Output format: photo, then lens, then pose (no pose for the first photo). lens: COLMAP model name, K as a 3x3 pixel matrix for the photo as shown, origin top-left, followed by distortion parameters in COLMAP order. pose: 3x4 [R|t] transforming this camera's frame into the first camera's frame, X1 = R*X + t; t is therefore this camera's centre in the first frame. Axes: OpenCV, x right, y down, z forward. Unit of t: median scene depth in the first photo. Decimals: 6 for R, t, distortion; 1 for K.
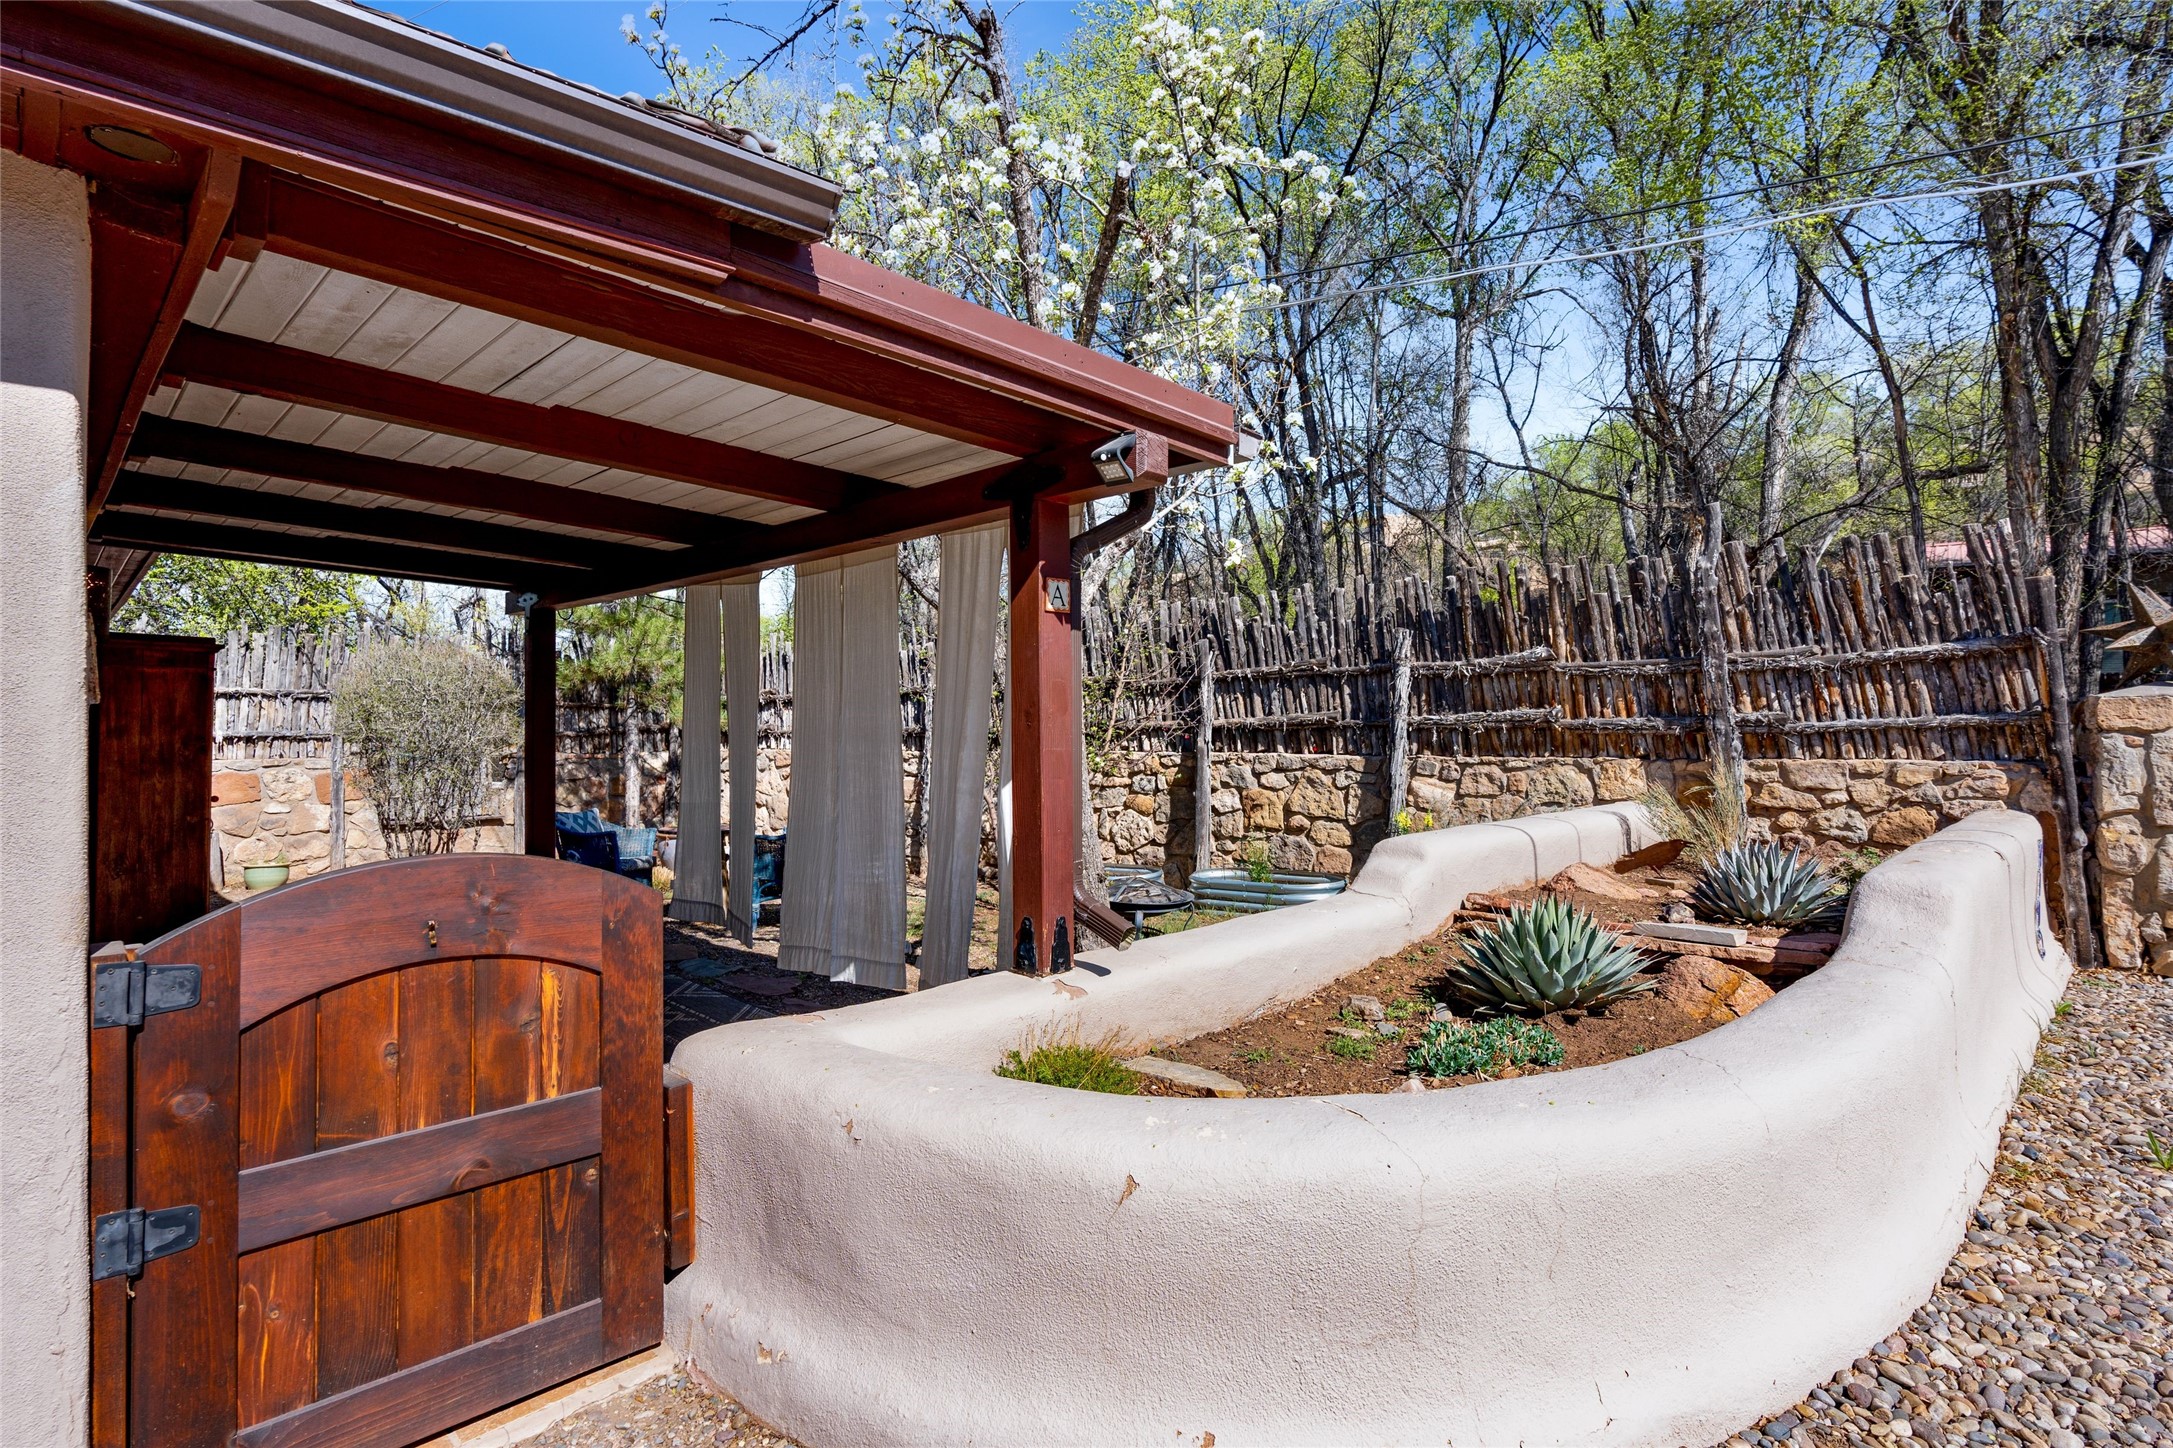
lens RADIAL K [[1085.1, 0, 1045.8], [0, 1085.1, 708.1], [0, 0, 1]] dist [-0.010276, 0.006456]
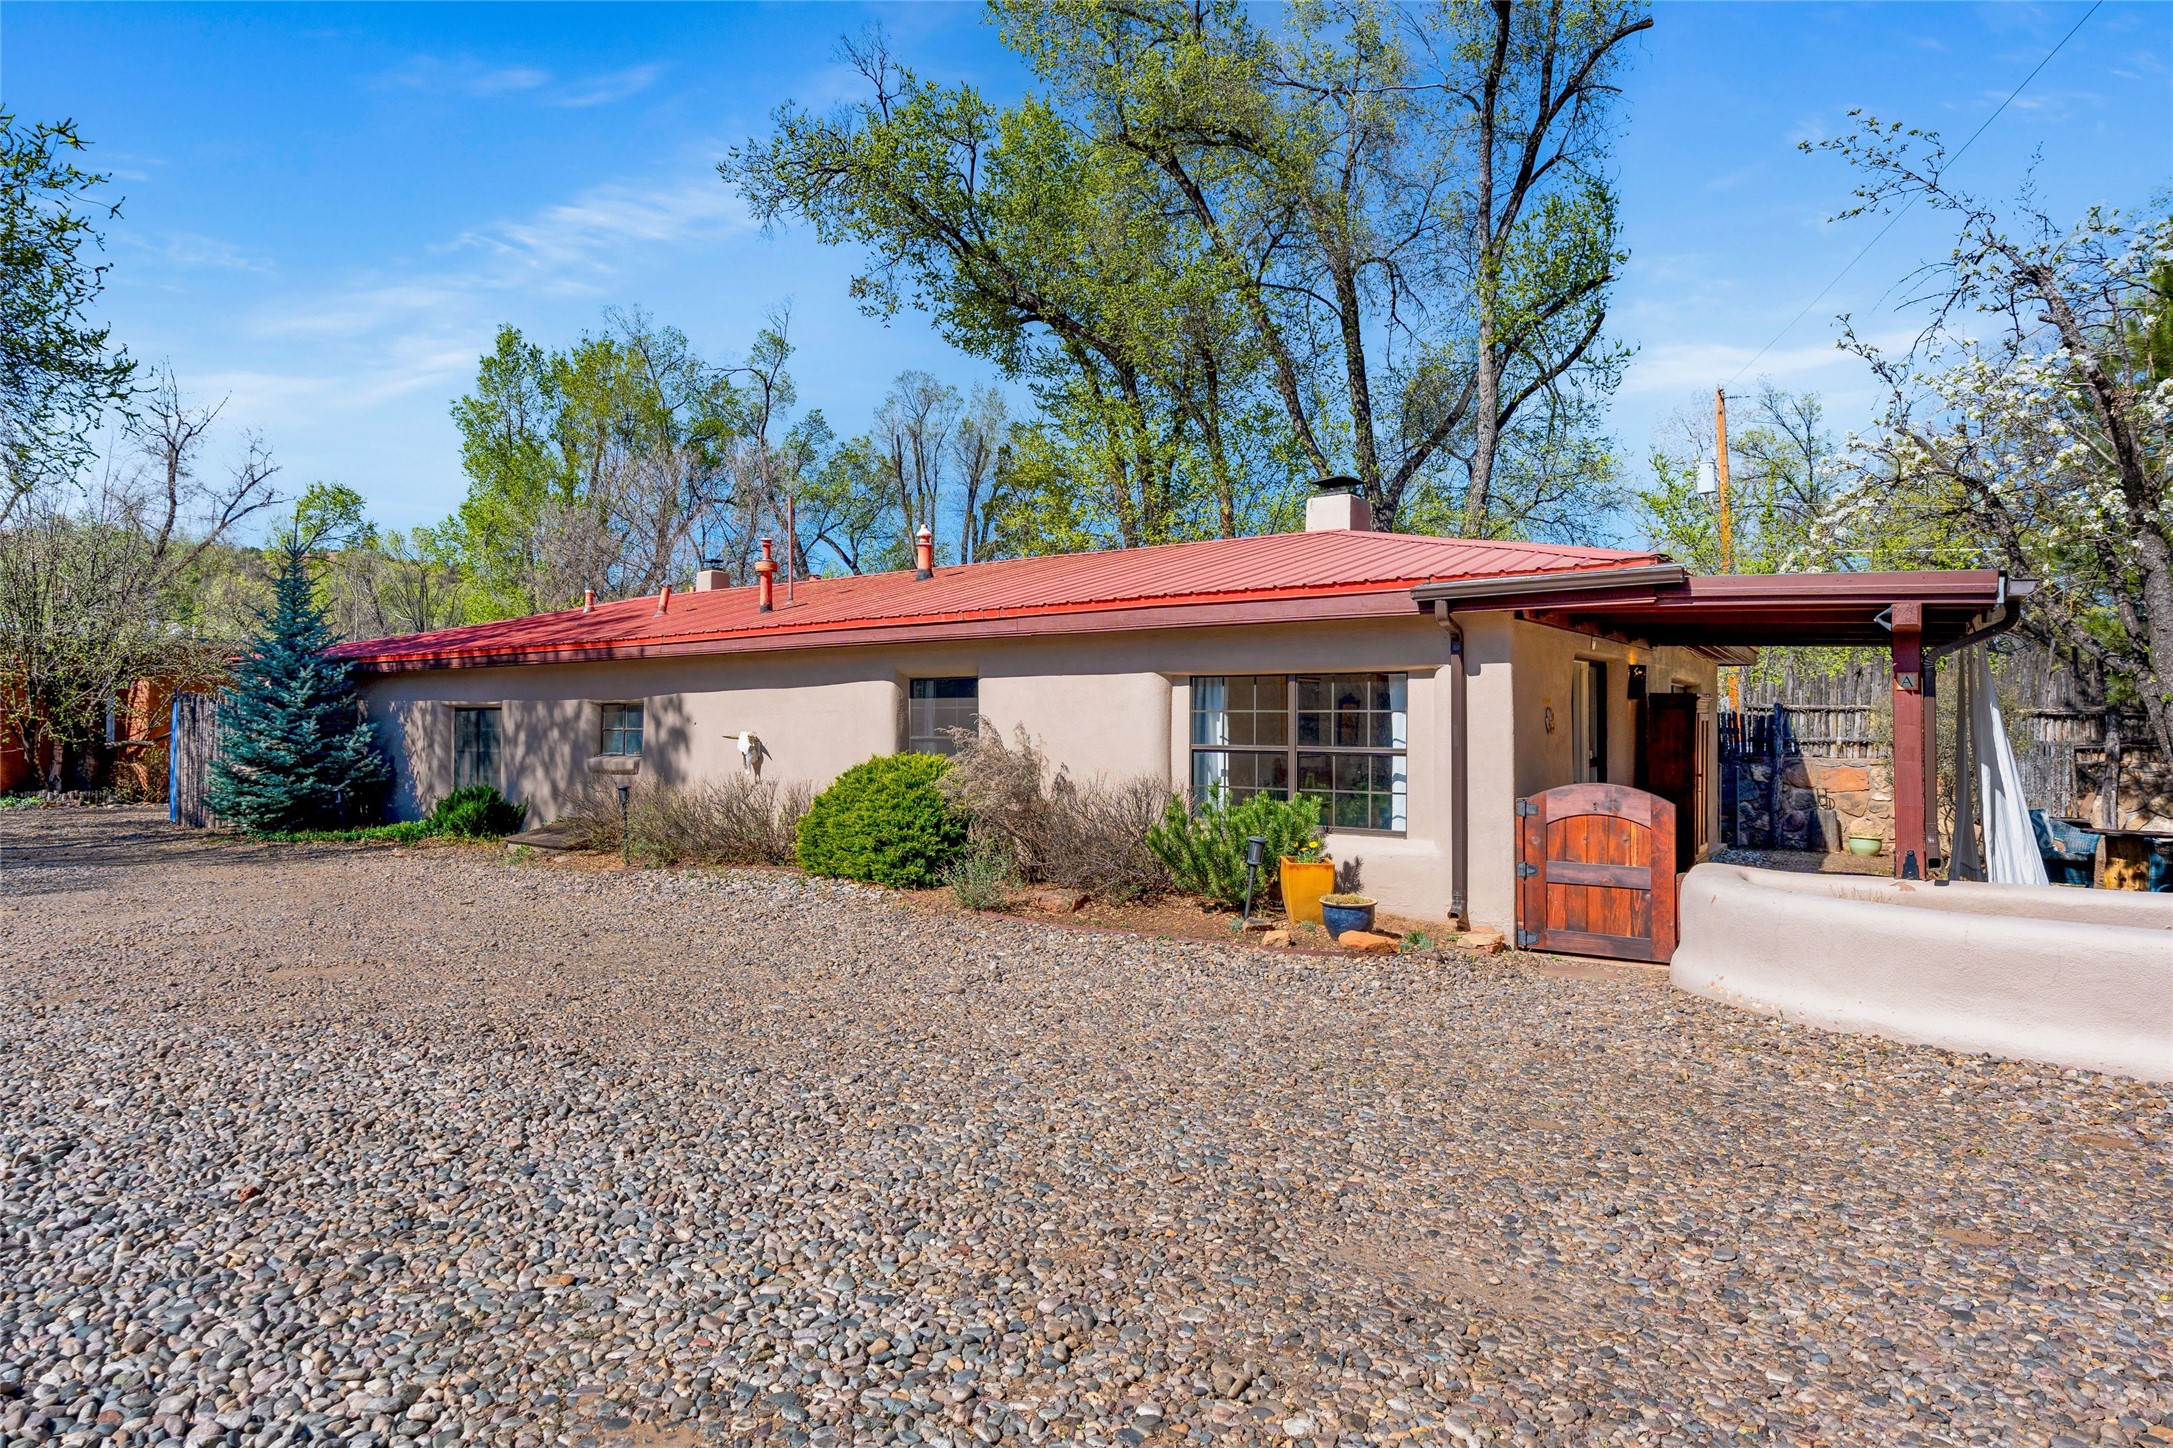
lens RADIAL K [[1160.9, 0, 1079.0], [0, 1160.9, 712.6], [0, 0, 1]] dist [0.000766, -0.001485]
pose [[0.196435, -0.002085, -0.980515, 1.668709], [0.007781, 0.999970, -0.000568, -0.057155], [0.980486, -0.007518, 0.196446, -0.801747]]
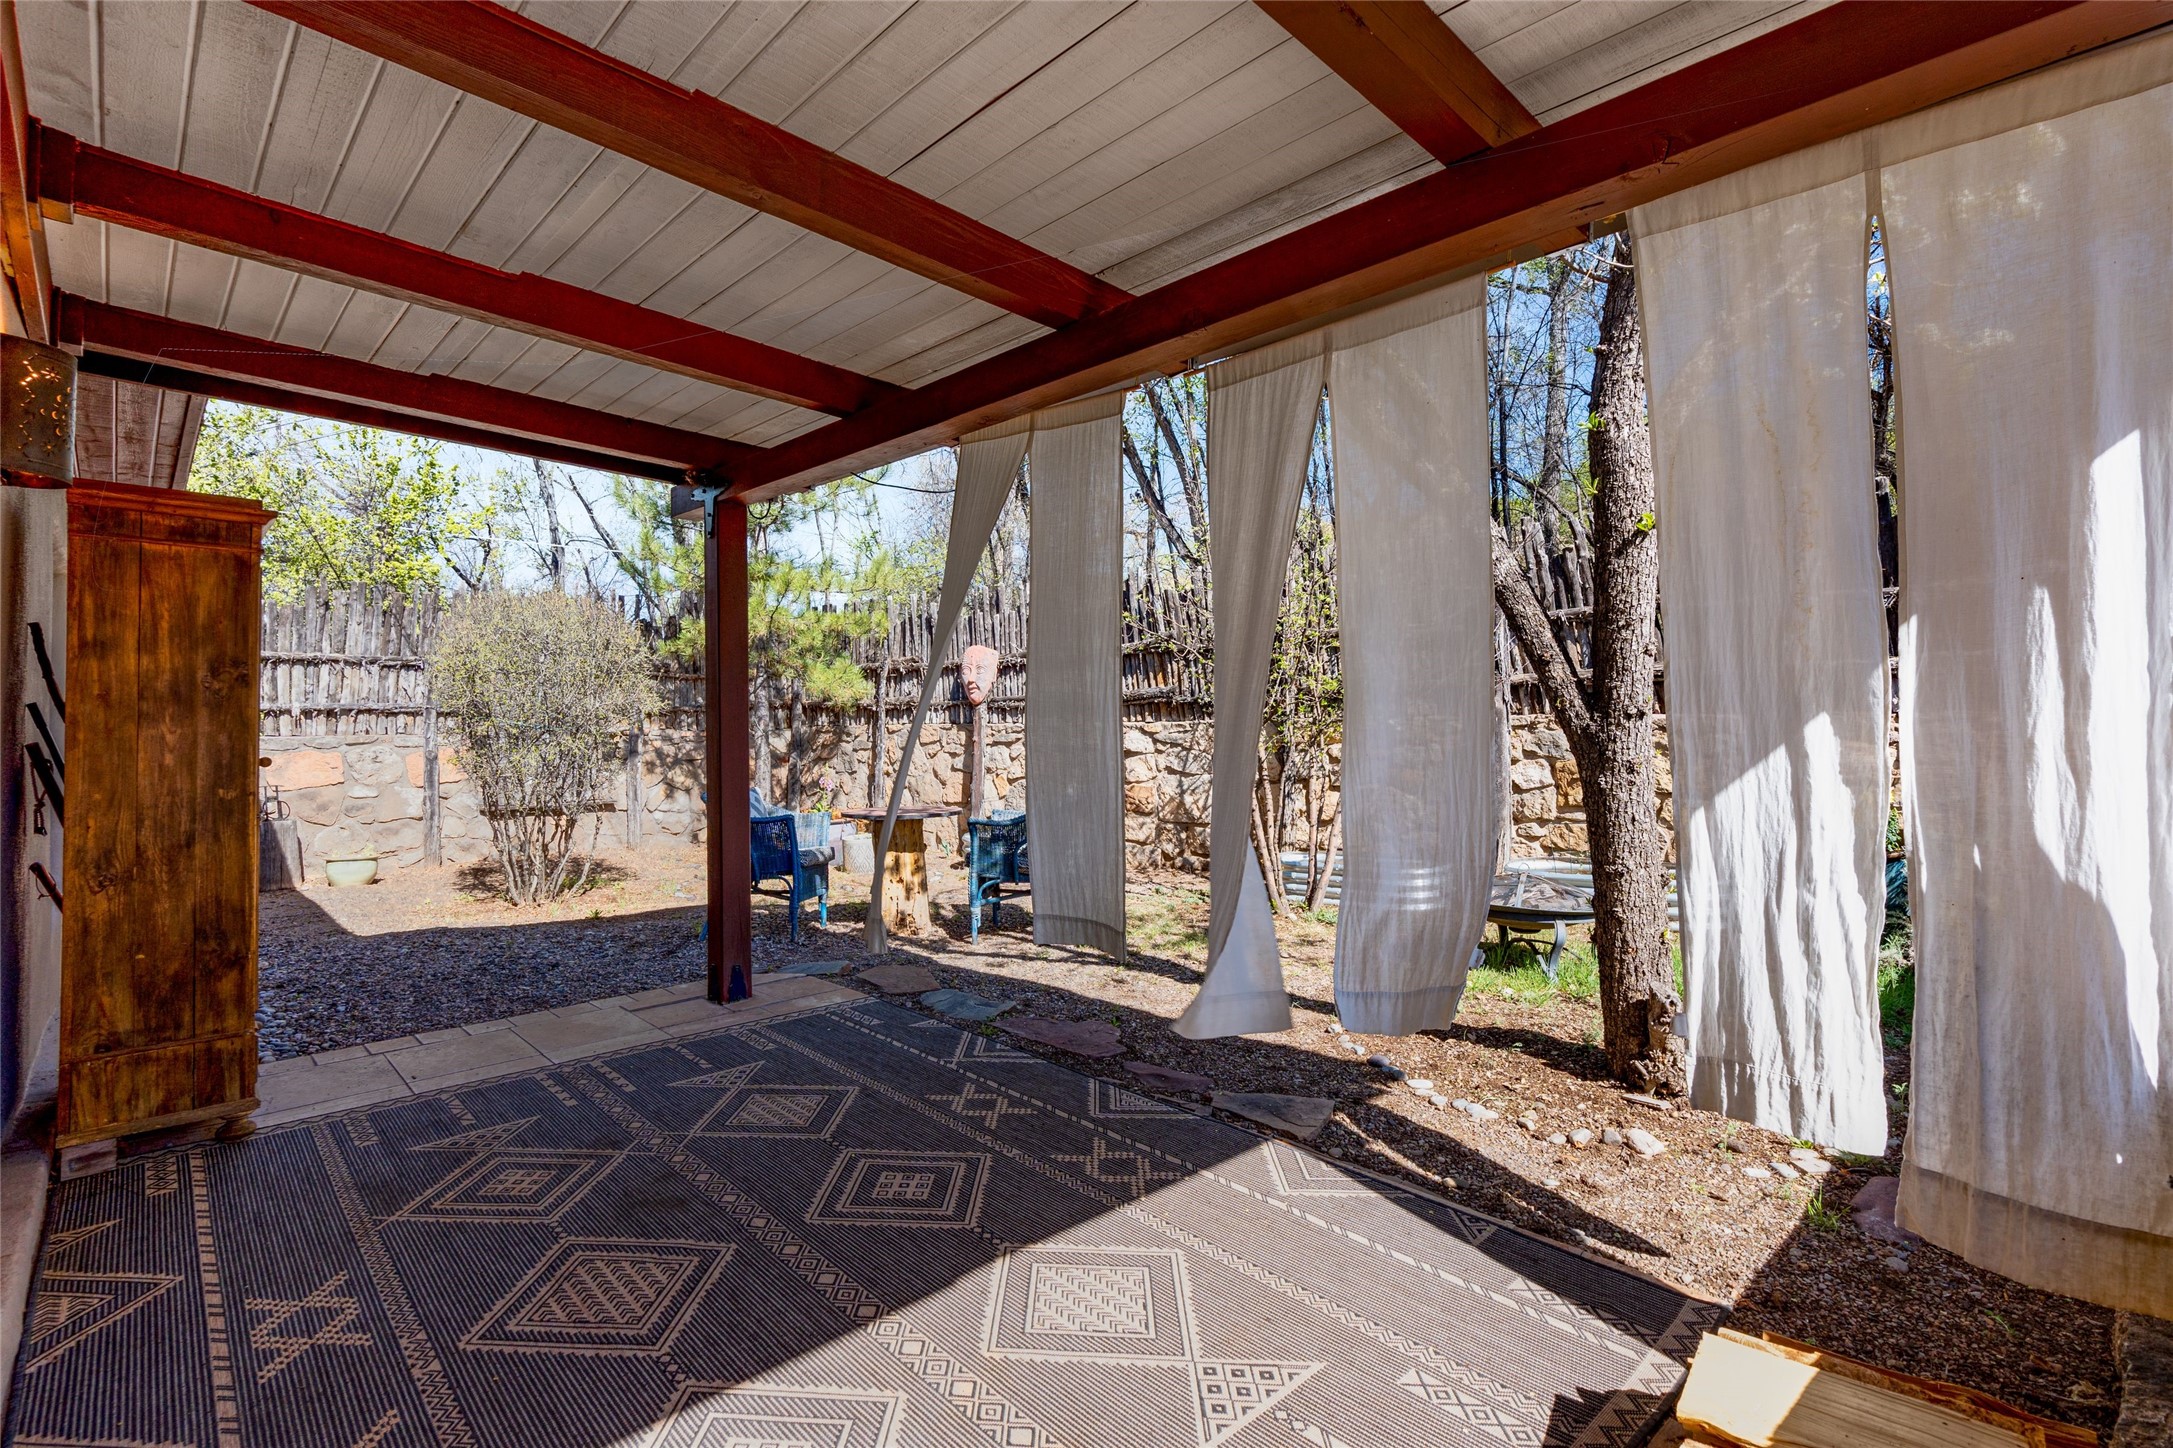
lens RADIAL K [[1026.9, 0, 1071.7], [0, 1026.9, 709.0], [0, 0, 1]] dist [-0.005353, 0.000457]
pose [[0.999912, -0.005556, -0.012053, -0.457796], [0.005644, 0.999958, 0.007242, 0.080537], [0.012012, -0.007310, 0.999901, 0.642487]]
